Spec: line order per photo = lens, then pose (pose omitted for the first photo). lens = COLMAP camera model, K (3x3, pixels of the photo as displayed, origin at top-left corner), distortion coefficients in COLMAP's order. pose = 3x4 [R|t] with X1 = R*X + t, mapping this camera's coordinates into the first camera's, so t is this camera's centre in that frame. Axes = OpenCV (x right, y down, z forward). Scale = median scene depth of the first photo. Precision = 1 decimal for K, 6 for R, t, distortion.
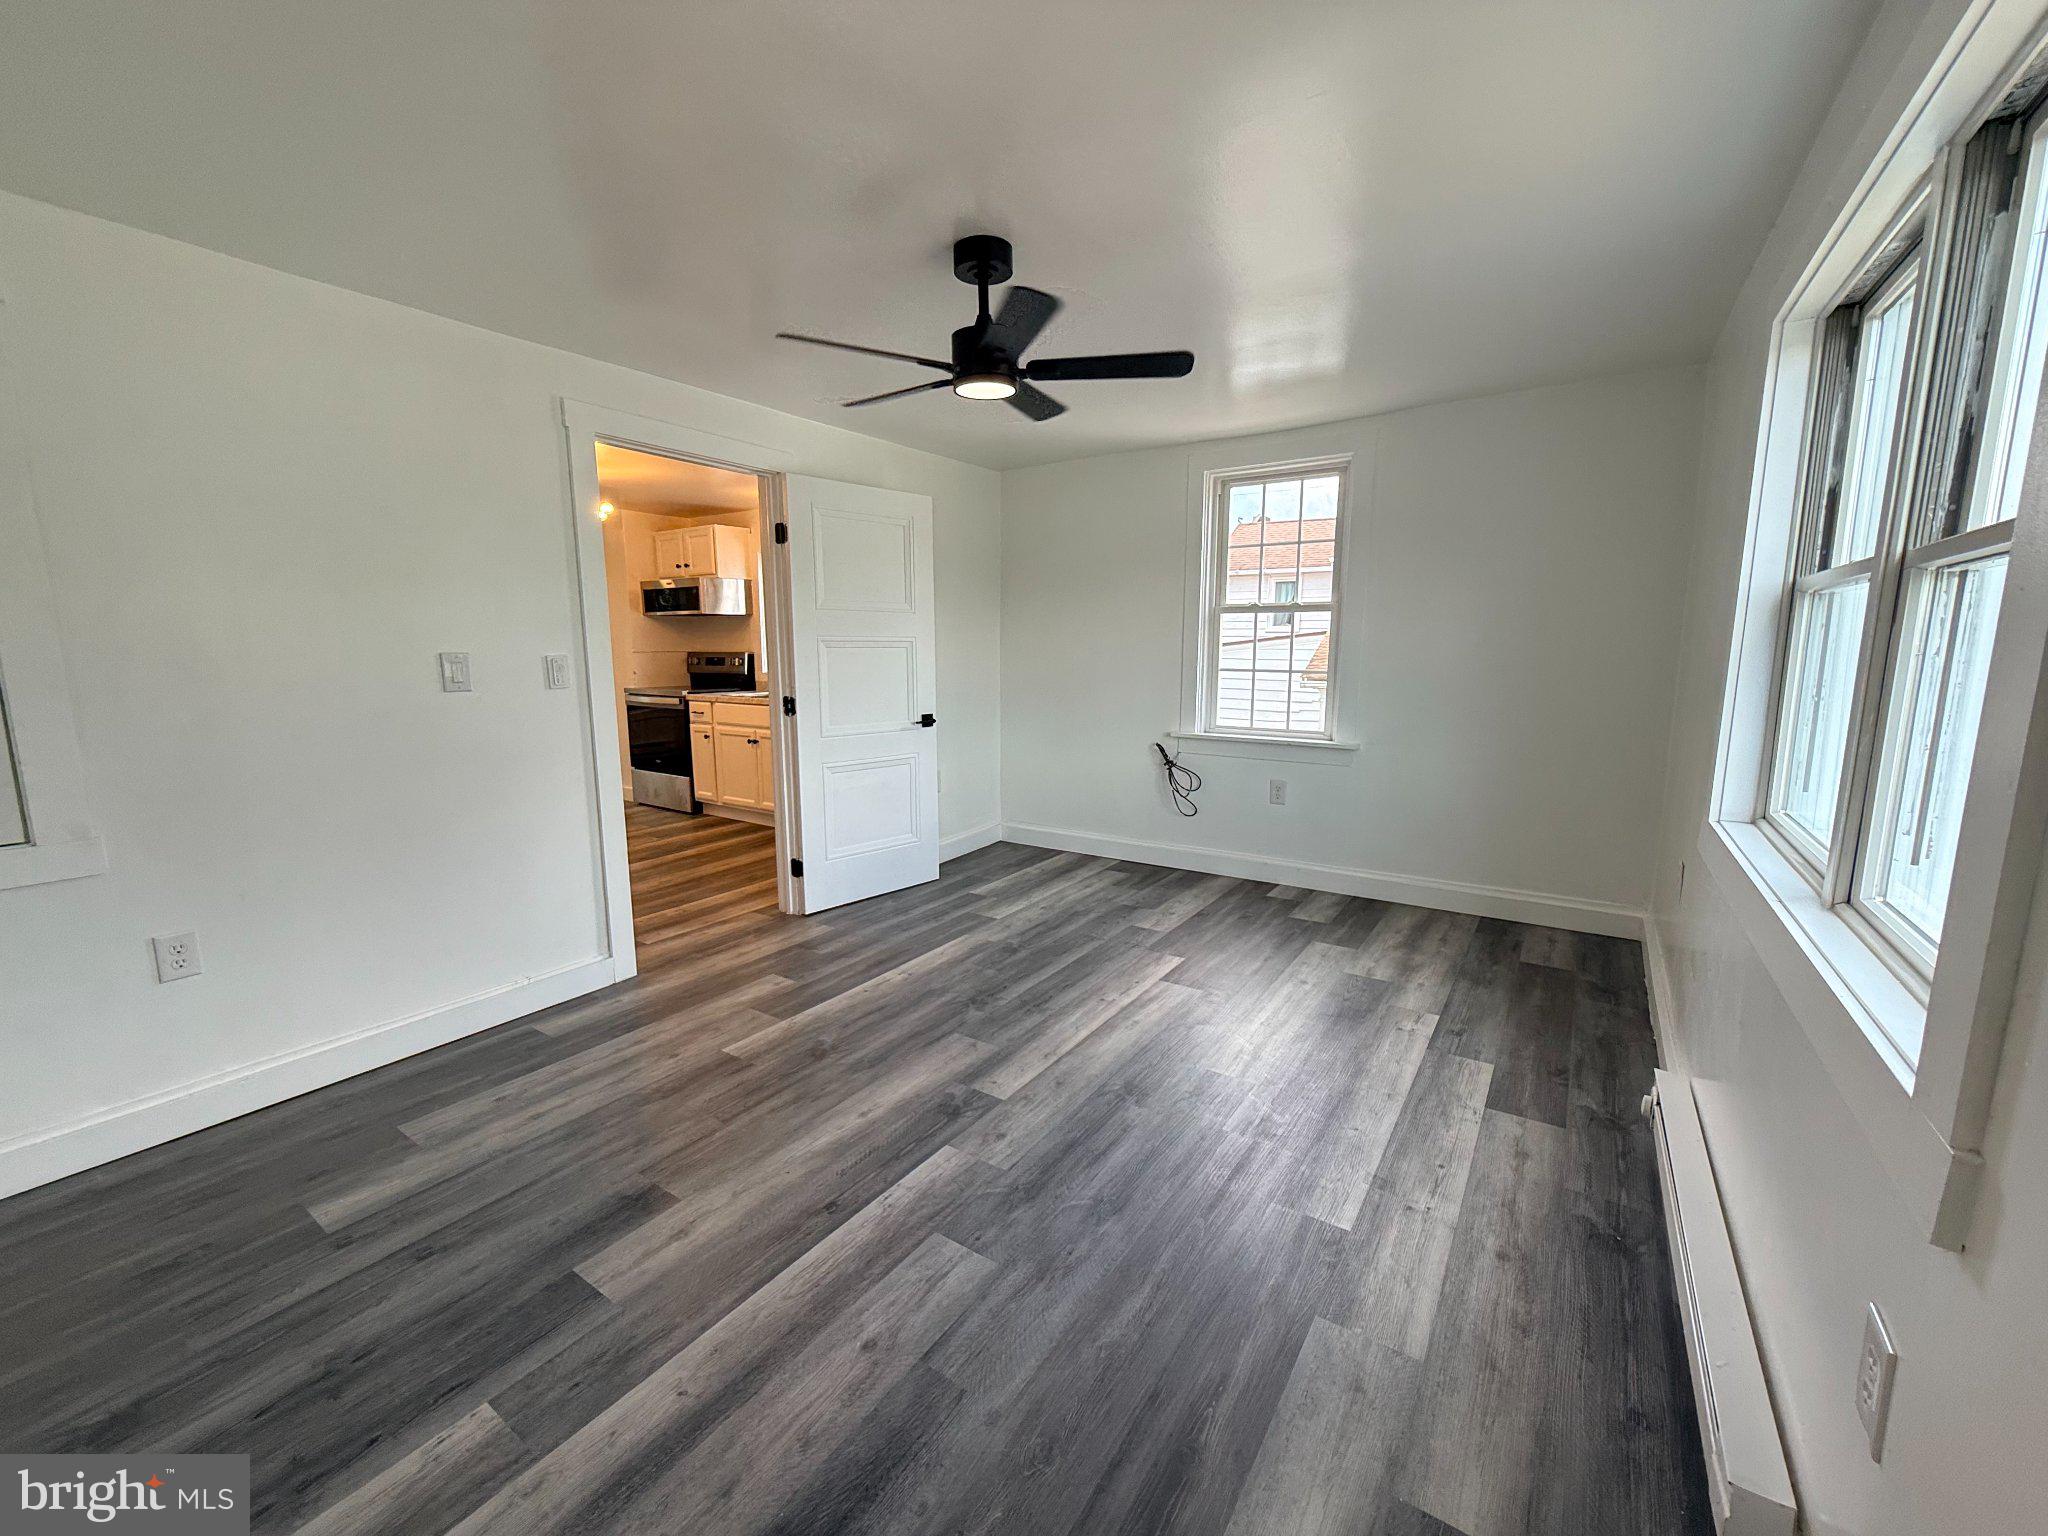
lens RADIAL K [[820.9, 0, 1028.8], [0, 820.9, 767.8], [0, 0, 1]] dist [0.000996, 0.000180]
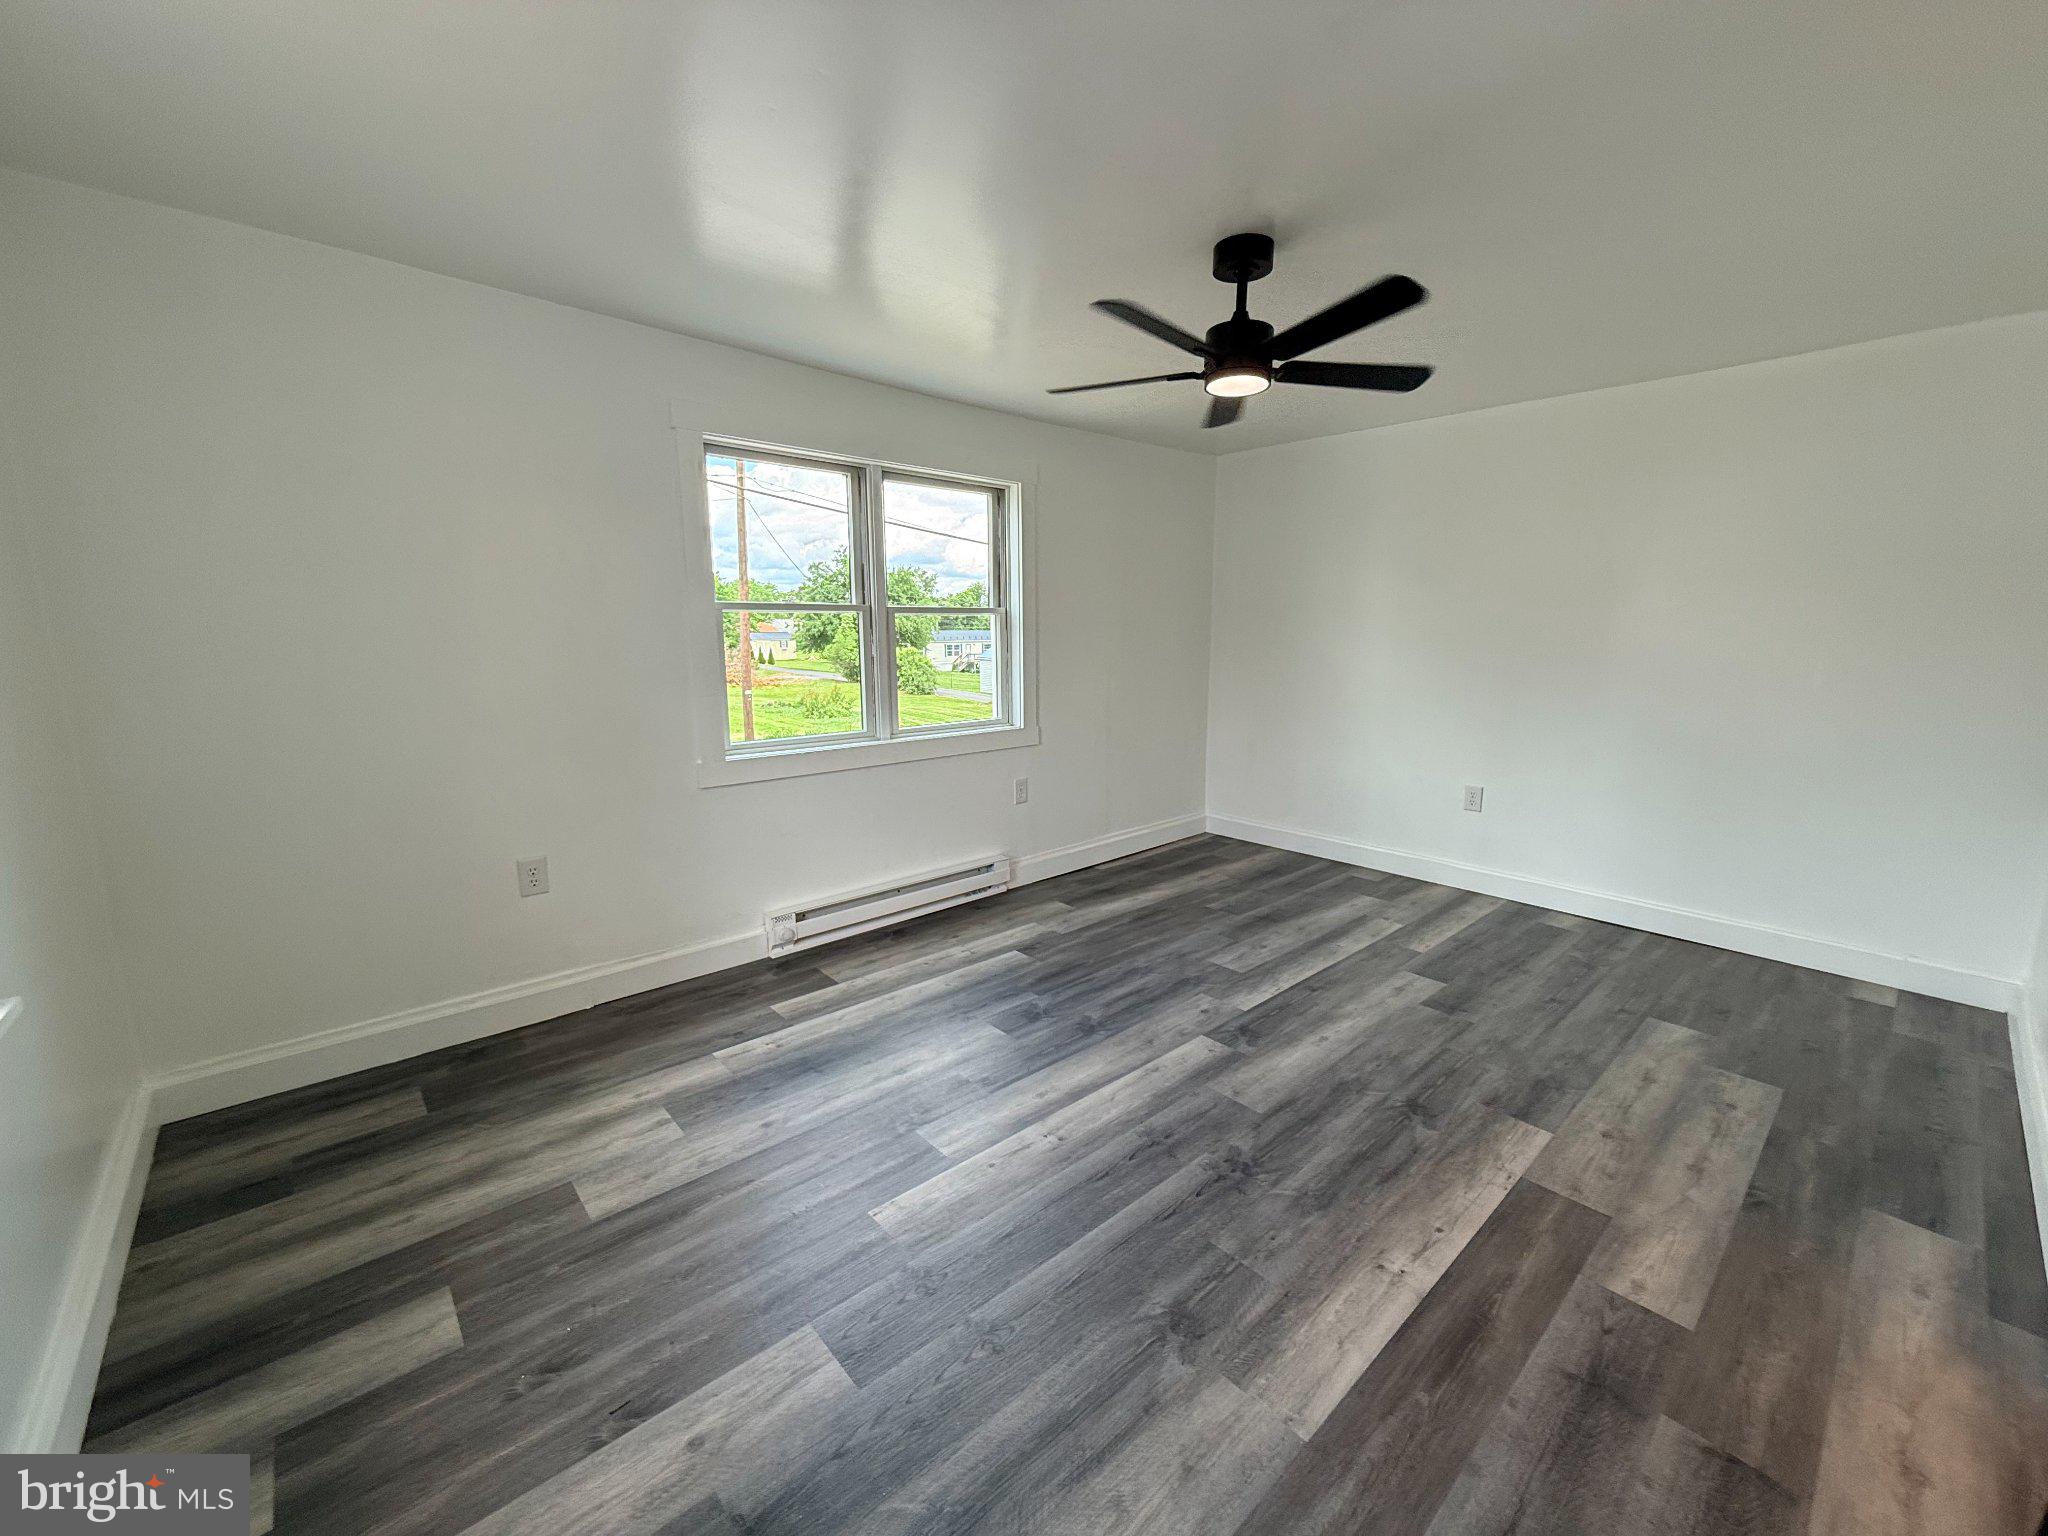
lens RADIAL K [[820.9, 0, 1028.8], [0, 820.9, 767.8], [0, 0, 1]] dist [0.000996, 0.000180]
pose [[-0.971703, -0.032550, 0.233951, -0.045199], [0.041934, 0.950953, 0.306479, -0.277706], [-0.232452, 0.307618, -0.922679, 1.755579]]
